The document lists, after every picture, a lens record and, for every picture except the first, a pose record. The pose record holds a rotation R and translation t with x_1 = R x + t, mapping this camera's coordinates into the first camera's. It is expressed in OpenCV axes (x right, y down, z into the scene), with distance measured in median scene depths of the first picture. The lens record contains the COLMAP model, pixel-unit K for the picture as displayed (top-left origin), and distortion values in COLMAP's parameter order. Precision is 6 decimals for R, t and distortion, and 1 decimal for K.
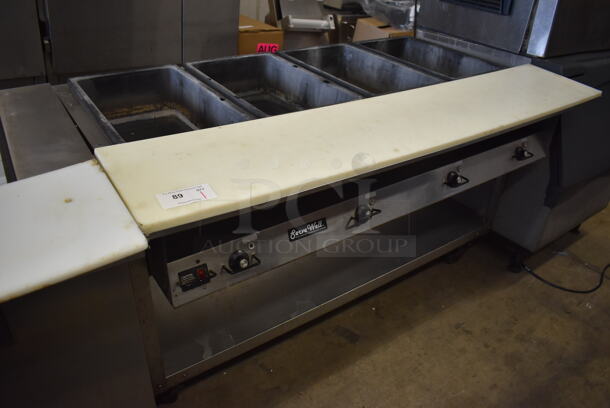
lens RADIAL K [[460.8, 0, 303.3], [0, 460.8, 203.1], [0, 0, 1]] dist [-0.058193, 0.003198]
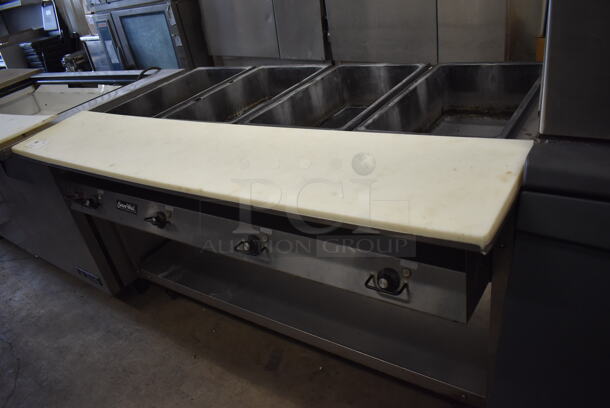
lens RADIAL K [[460.8, 0, 308.7], [0, 460.8, 203.5], [0, 0, 1]] dist [-0.058193, 0.003198]
pose [[0.345251, 0.360929, -0.866333, 0.895146], [-0.320862, 0.912863, 0.252445, -0.304436], [0.881958, 0.190817, 0.430975, 0.621004]]
